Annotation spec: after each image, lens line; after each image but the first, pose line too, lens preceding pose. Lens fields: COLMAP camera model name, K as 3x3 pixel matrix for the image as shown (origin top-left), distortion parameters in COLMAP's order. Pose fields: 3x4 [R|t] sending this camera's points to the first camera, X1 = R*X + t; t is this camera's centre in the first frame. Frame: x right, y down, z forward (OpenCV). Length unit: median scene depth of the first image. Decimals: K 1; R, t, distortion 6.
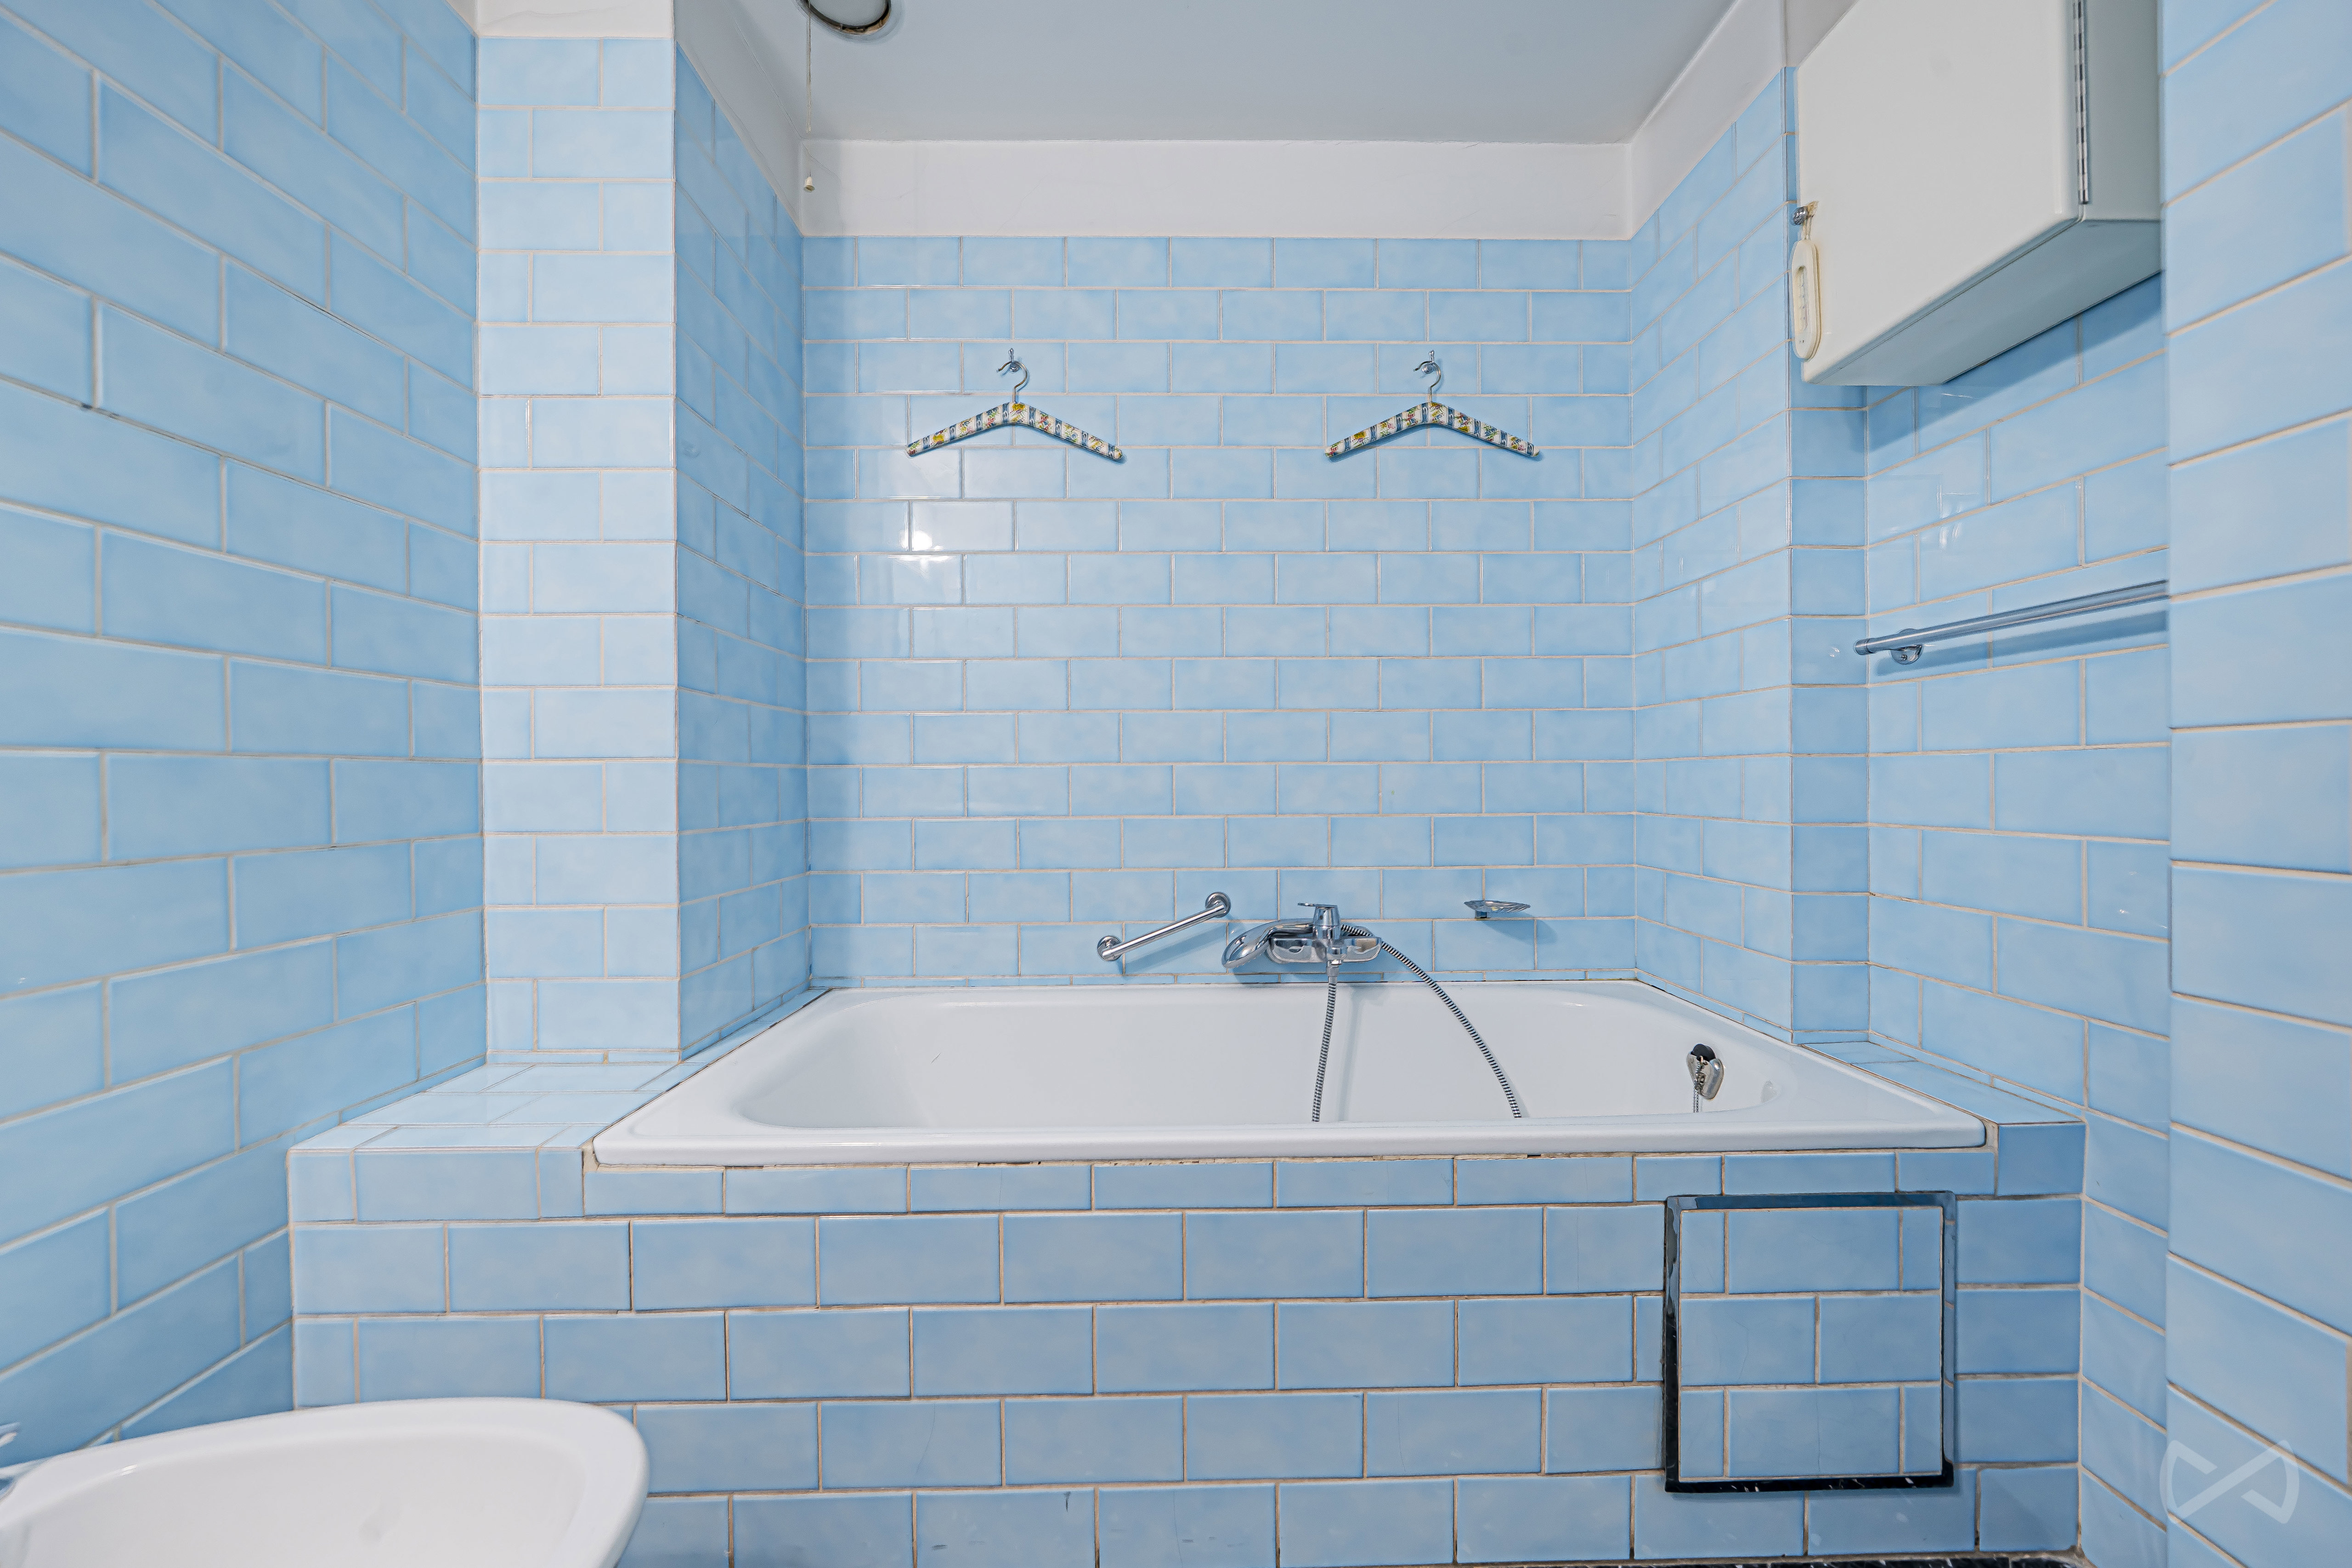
lens RADIAL K [[810.7, 0, 1178.7], [0, 810.7, 785.7], [0, 0, 1]] dist [-0.004304, -0.000695]
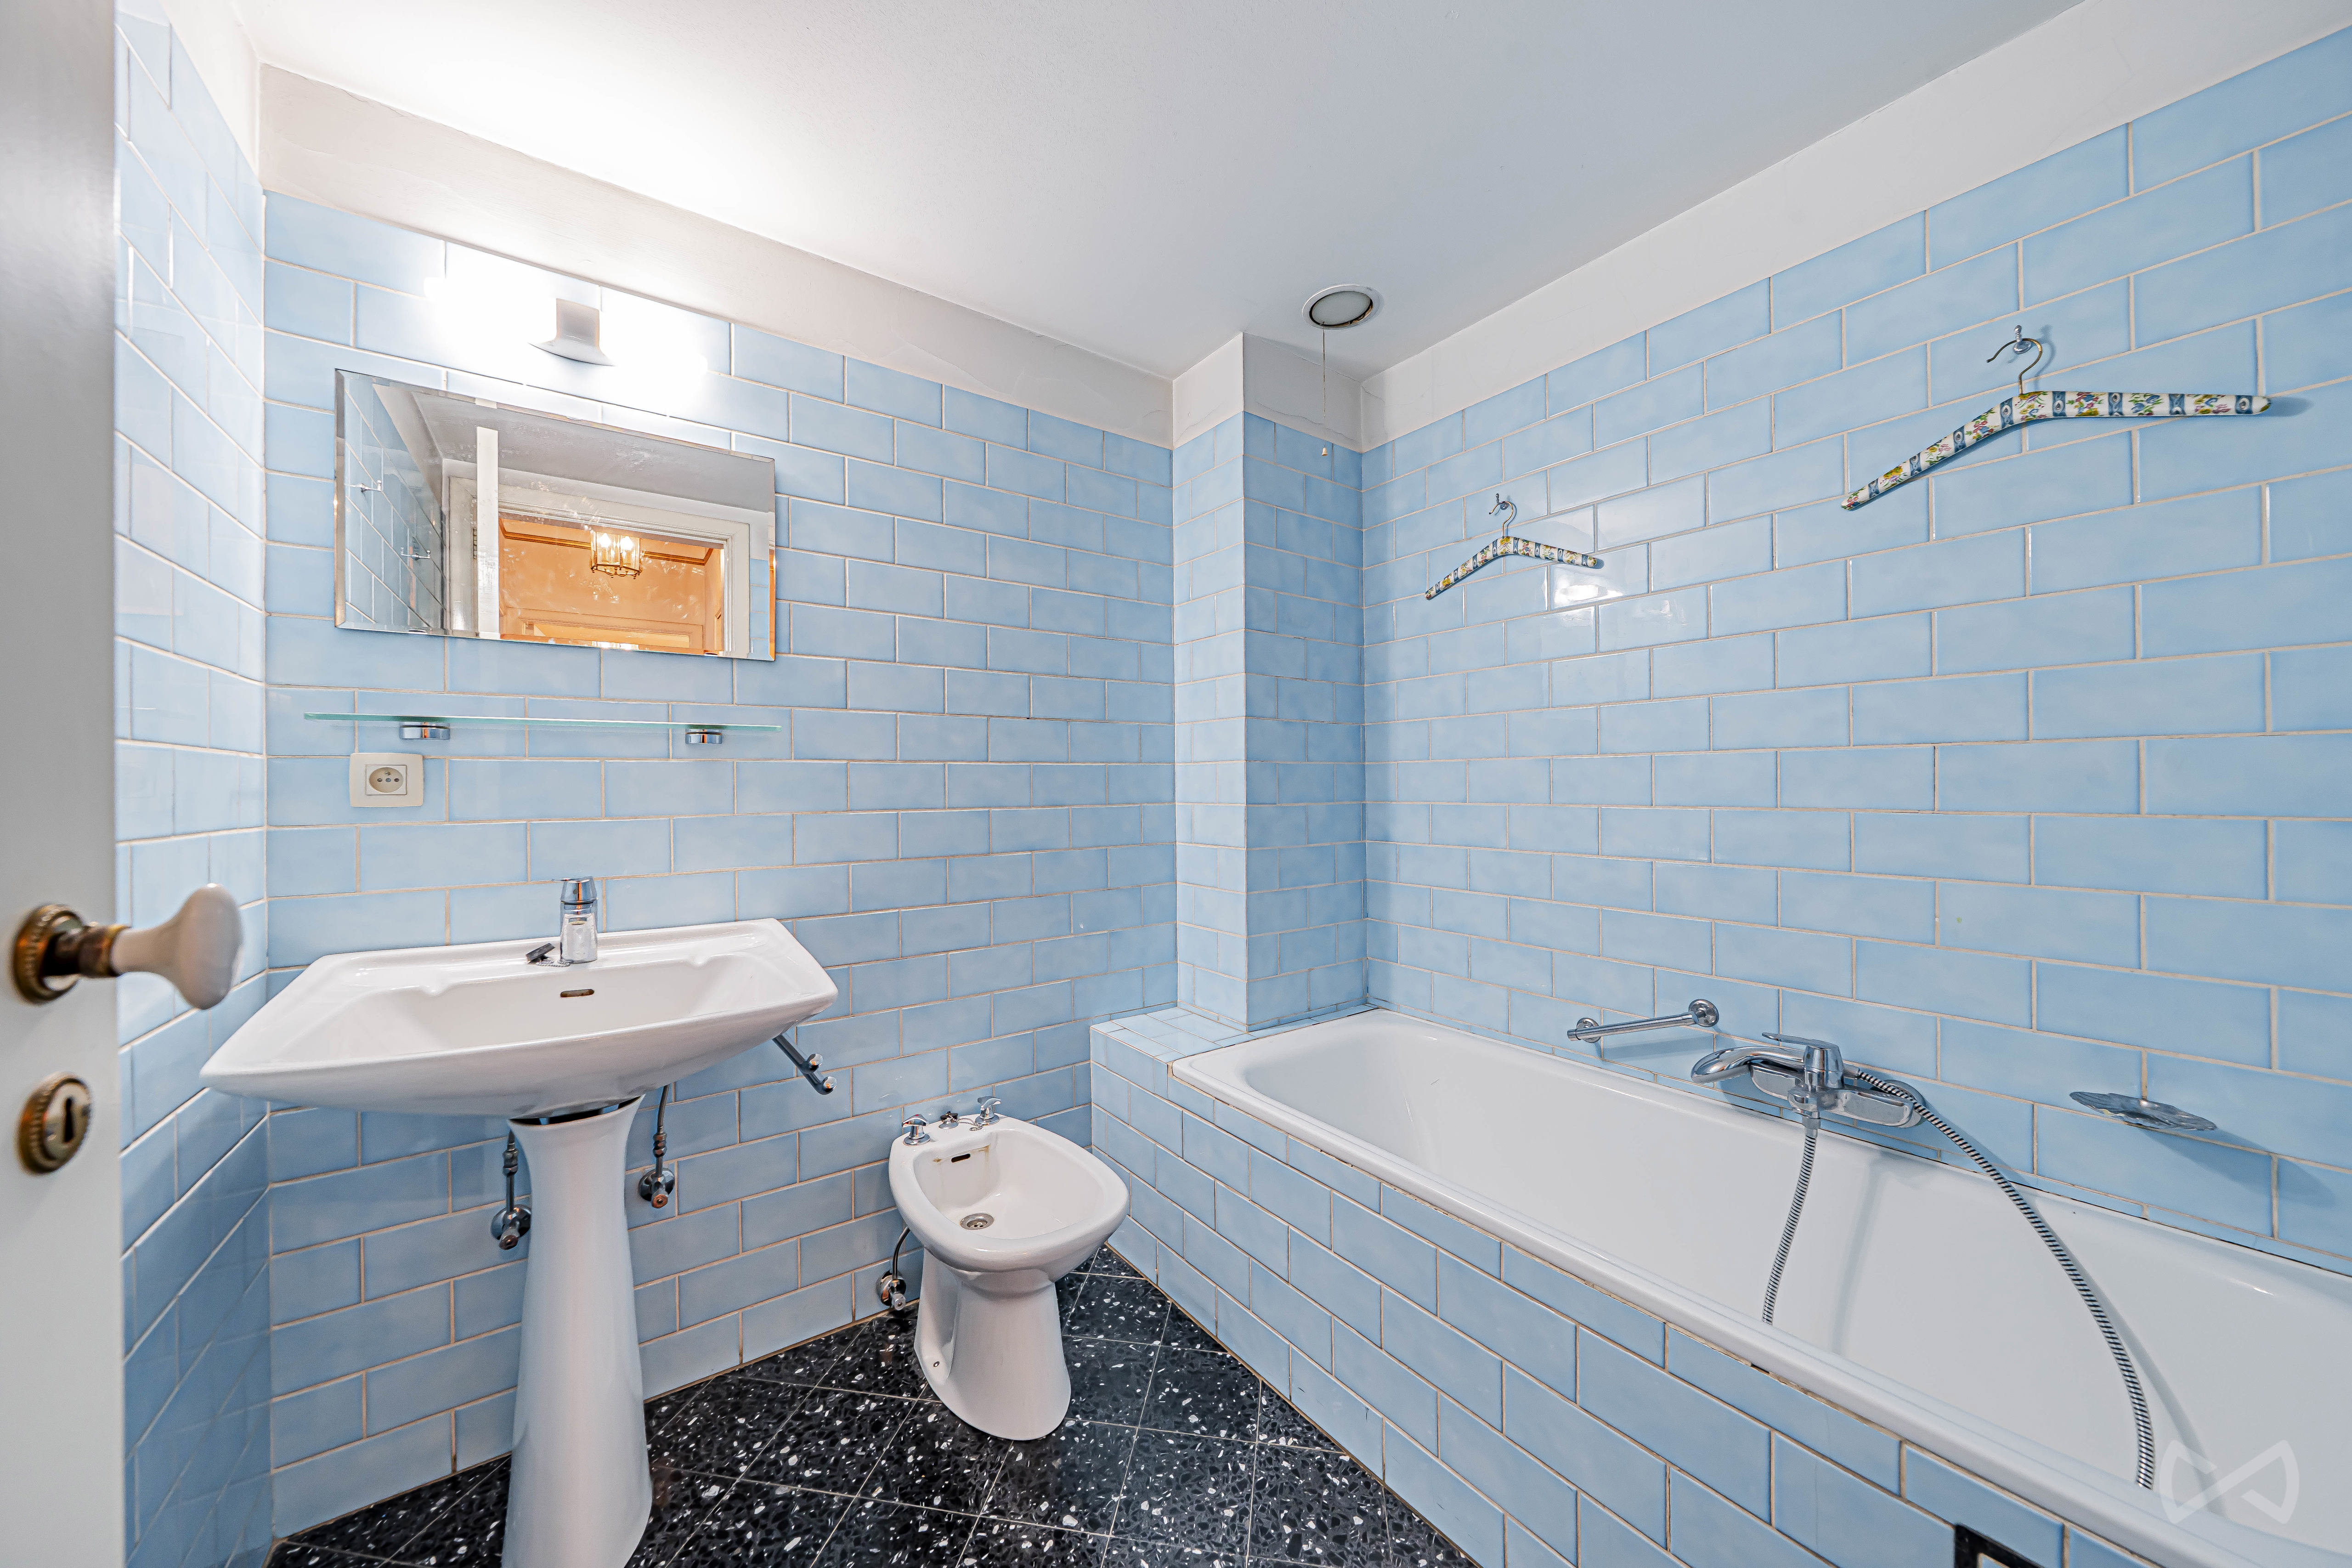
lens RADIAL K [[810.9, 0, 1175.4], [0, 810.9, 782.7], [0, 0, 1]] dist [-0.004304, -0.000695]
pose [[0.569851, 0.004106, -0.821737, 0.486127], [-0.000156, 0.999988, 0.004888, -0.129416], [0.821748, -0.002658, 0.569845, -0.043646]]
